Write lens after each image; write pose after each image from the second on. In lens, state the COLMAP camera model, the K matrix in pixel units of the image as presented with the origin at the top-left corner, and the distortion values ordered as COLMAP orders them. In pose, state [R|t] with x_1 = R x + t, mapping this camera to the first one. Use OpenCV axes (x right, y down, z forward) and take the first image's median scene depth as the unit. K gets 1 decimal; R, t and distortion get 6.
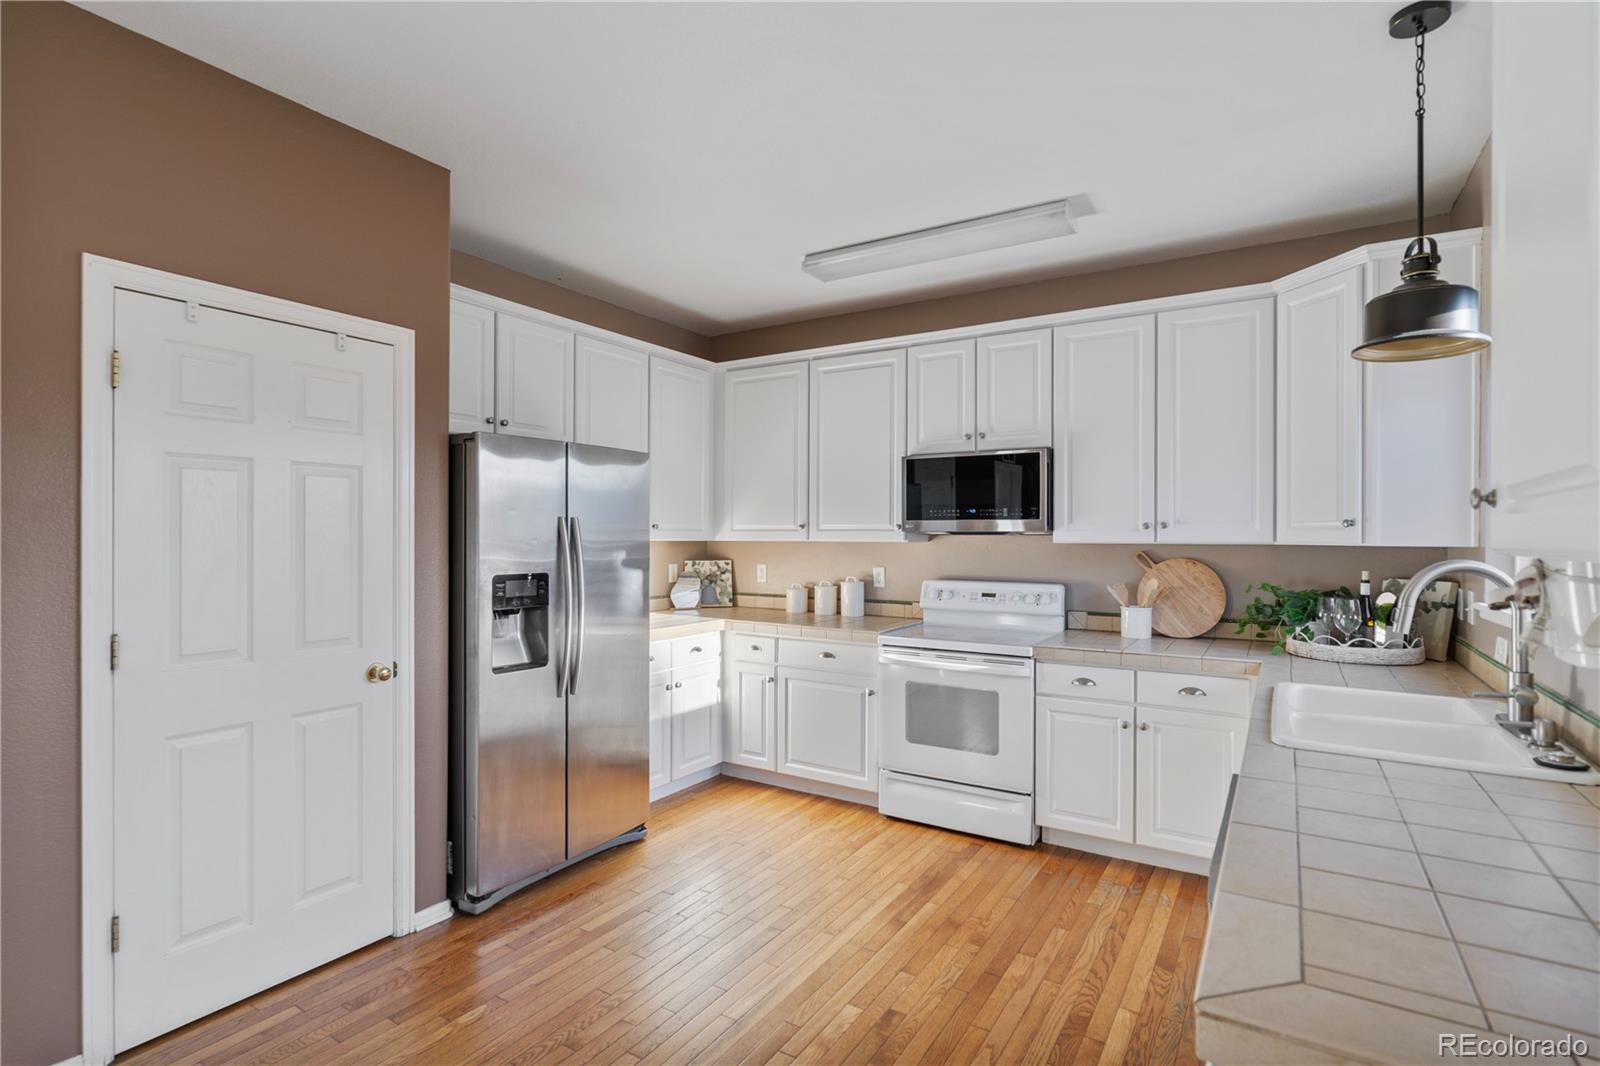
lens RADIAL K [[776.9, 0, 805.1], [0, 776.9, 535.7], [0, 0, 1]] dist [-0.007456, 0.002243]
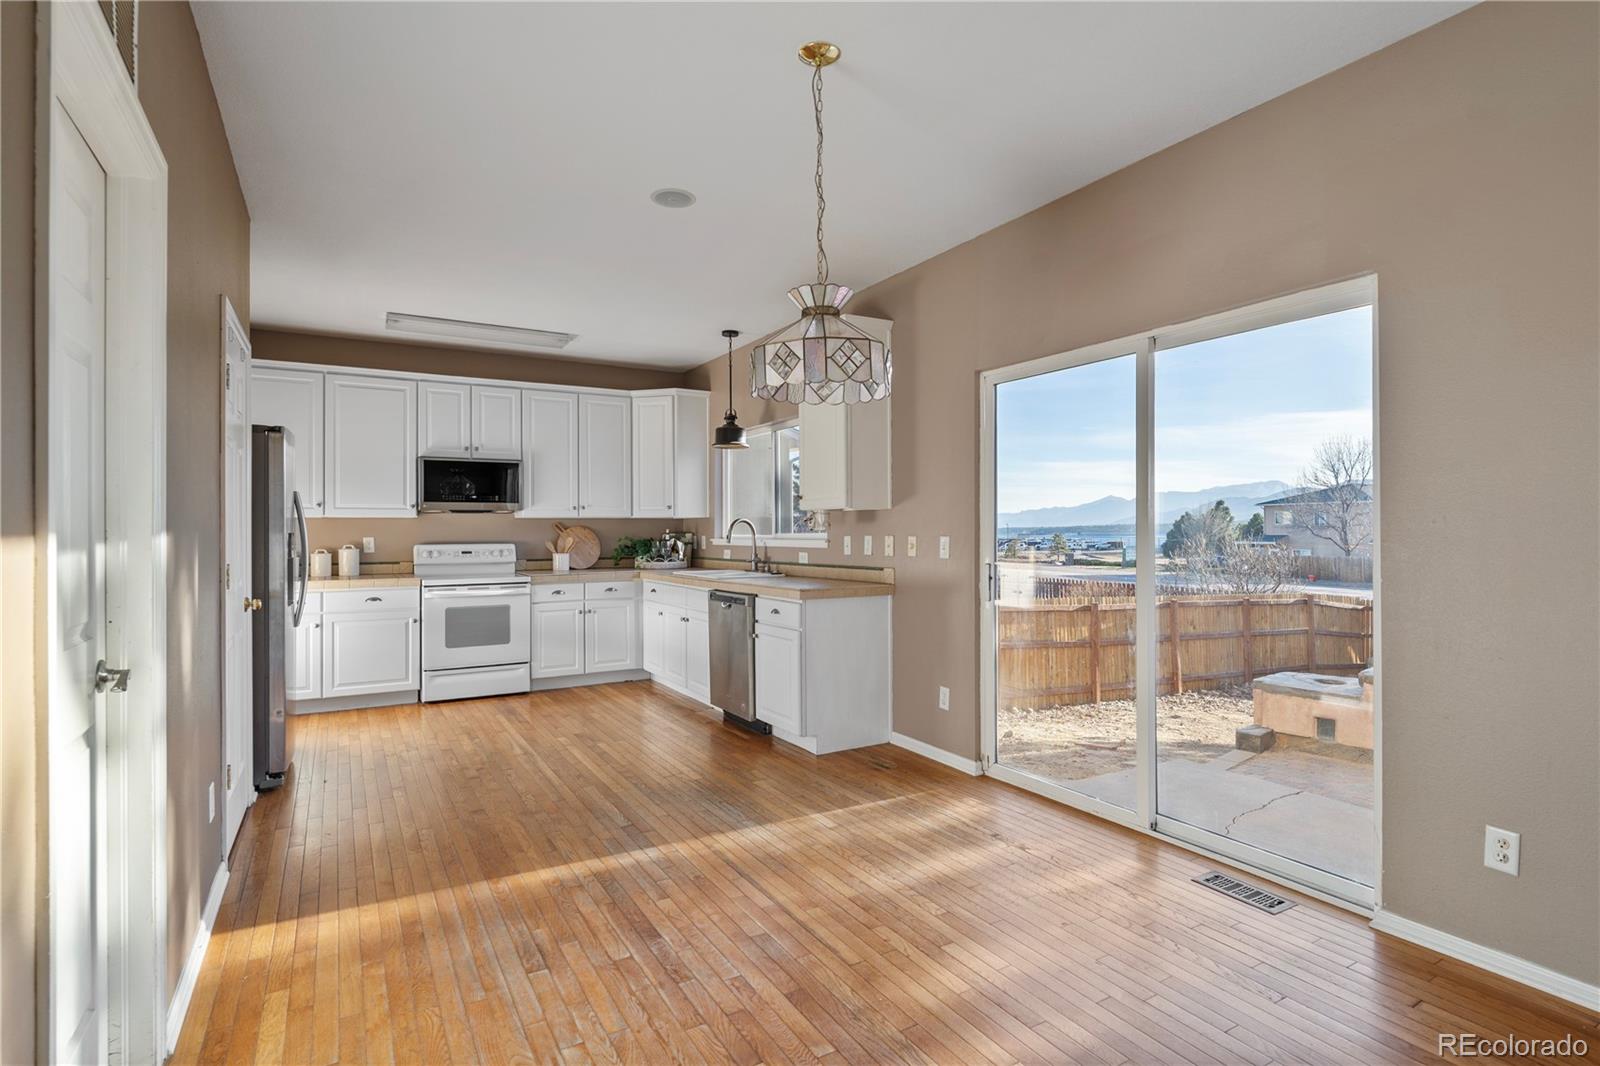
lens RADIAL K [[776.9, 0, 794.6], [0, 776.9, 528.7], [0, 0, 1]] dist [-0.007456, 0.002243]
pose [[0.468436, -0.004109, 0.883488, -0.967548], [0.007607, 0.999971, 0.000618, 0.040530], [-0.883465, 0.006431, 0.468454, -0.337290]]
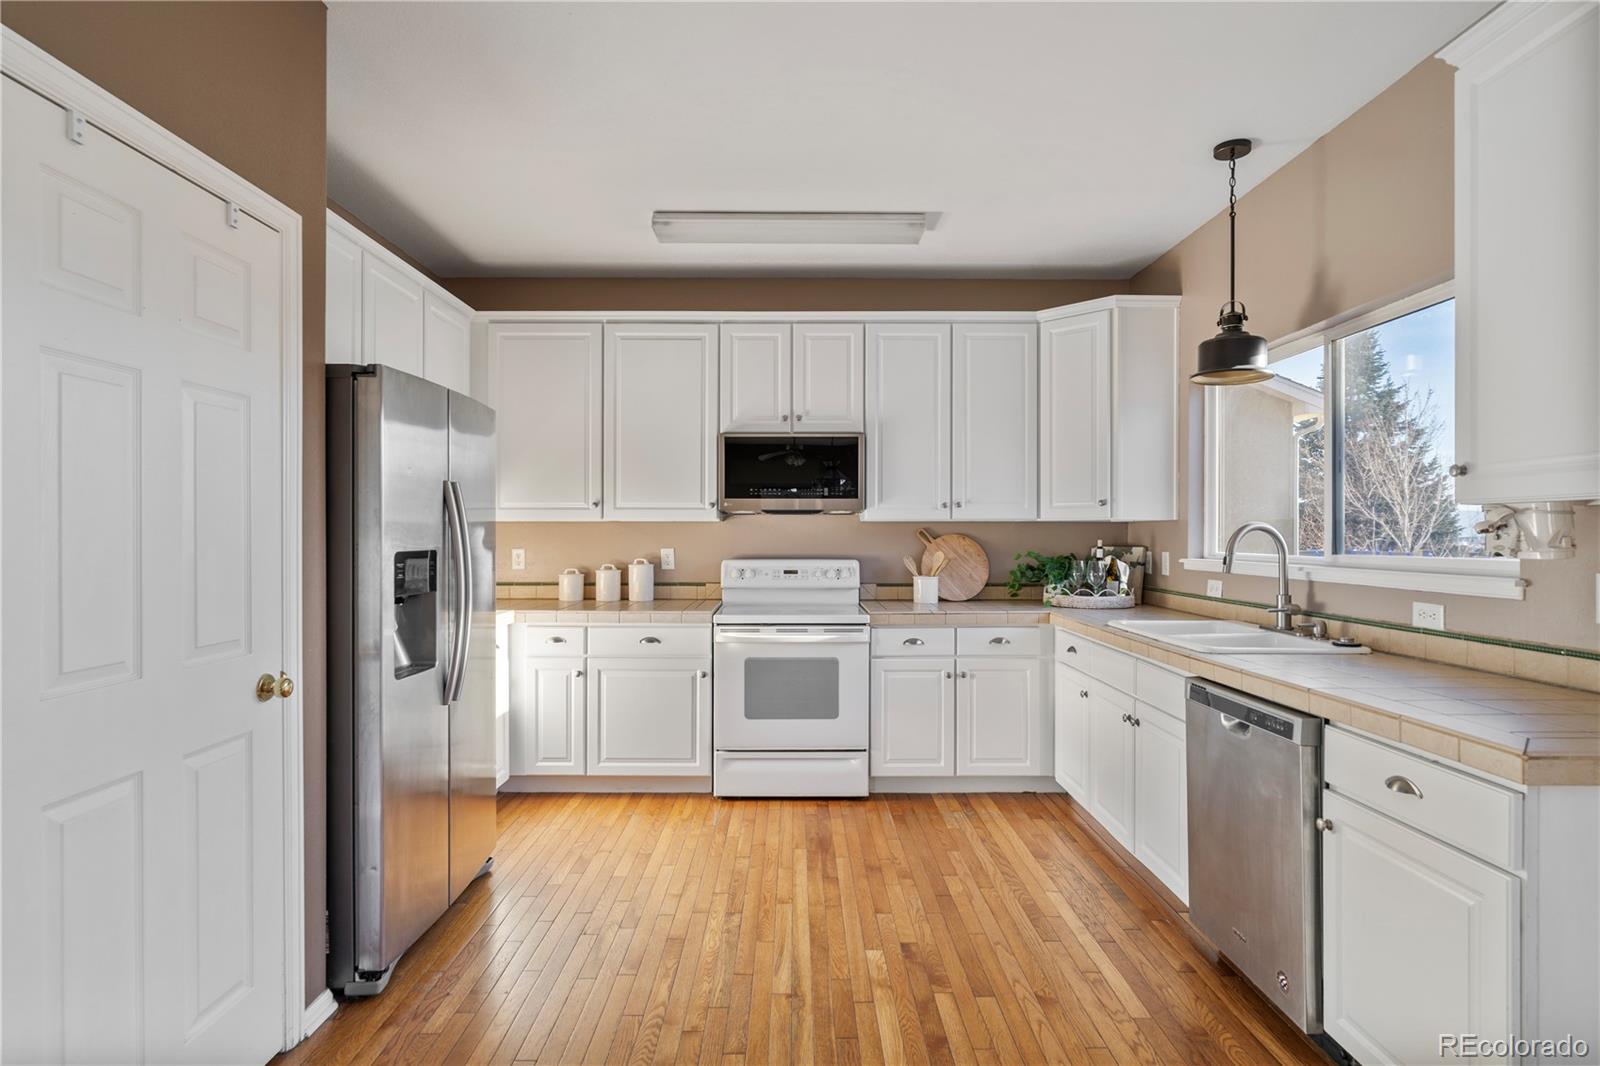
lens RADIAL K [[819.3, 0, 801.5], [0, 819.3, 535.2], [0, 0, 1]] dist [-0.005631, 0.000495]
pose [[0.844777, -0.005122, 0.535094, -0.406698], [0.002818, 0.999983, 0.005122, 0.025680], [-0.535111, -0.002819, 0.844777, 0.076969]]
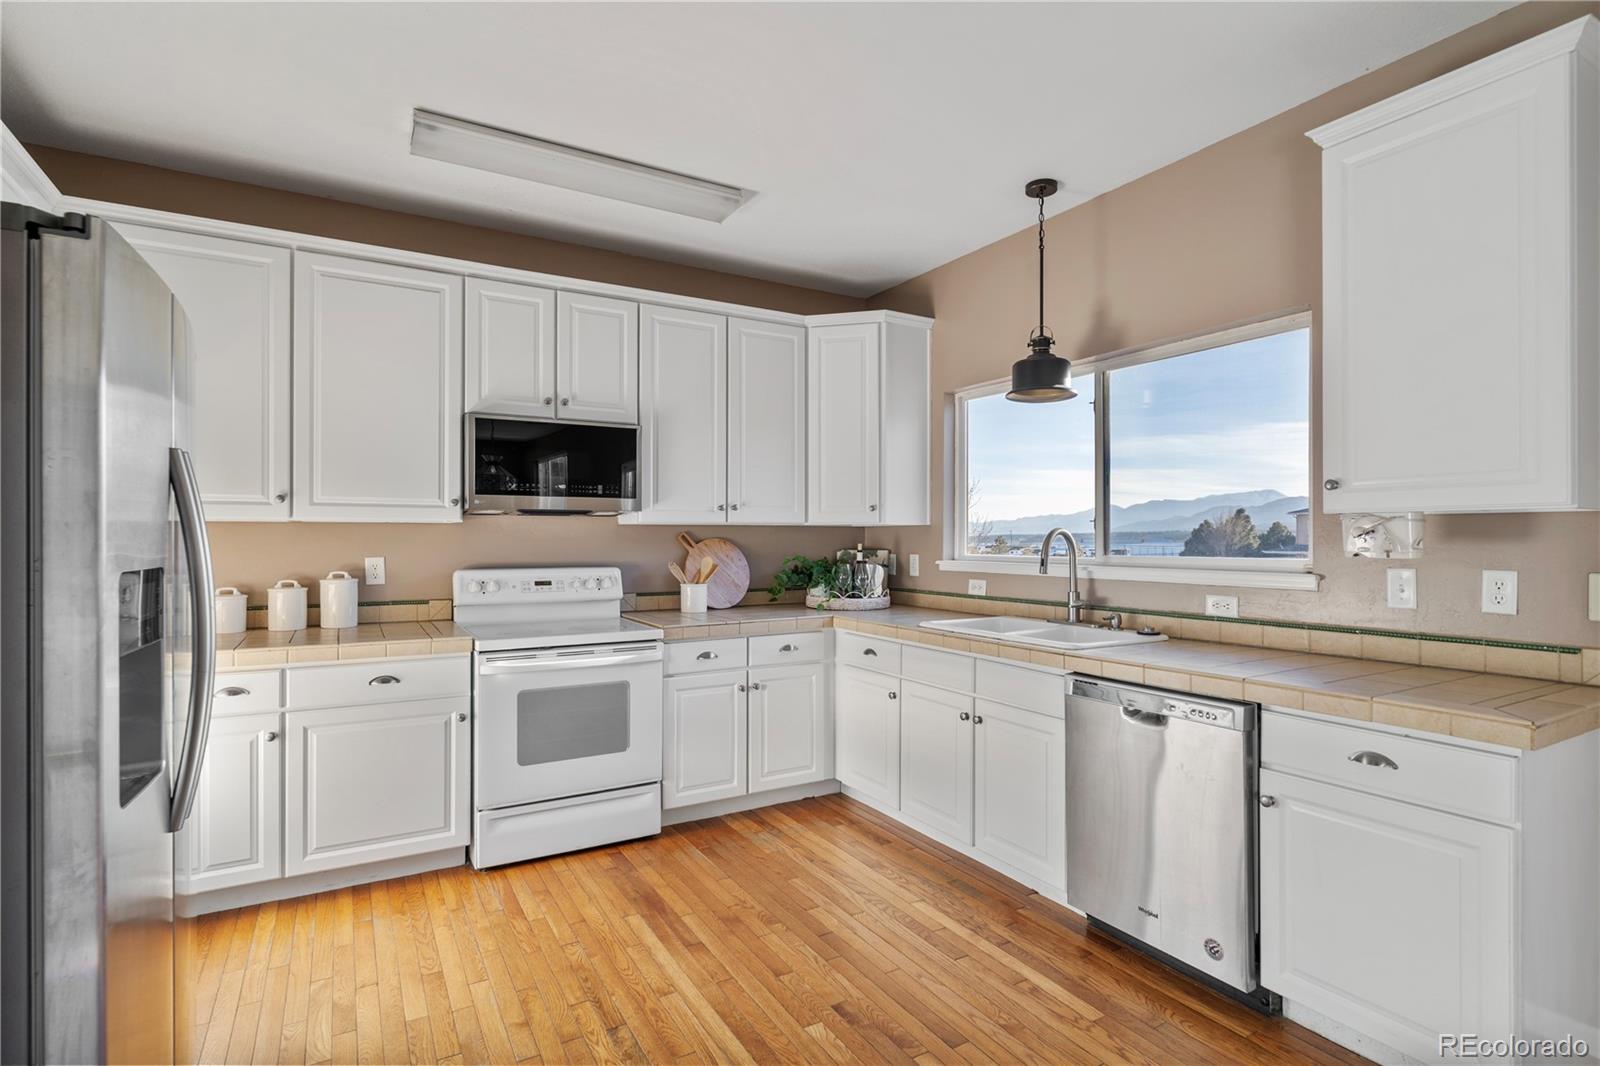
lens RADIAL K [[776.9, 0, 795.1], [0, 776.9, 538.3], [0, 0, 1]] dist [-0.007456, 0.002243]
pose [[0.469411, -0.005548, 0.882962, -0.491080], [0.001518, 0.999984, 0.005476, 0.025057], [-0.882978, -0.001230, 0.469412, 0.397390]]
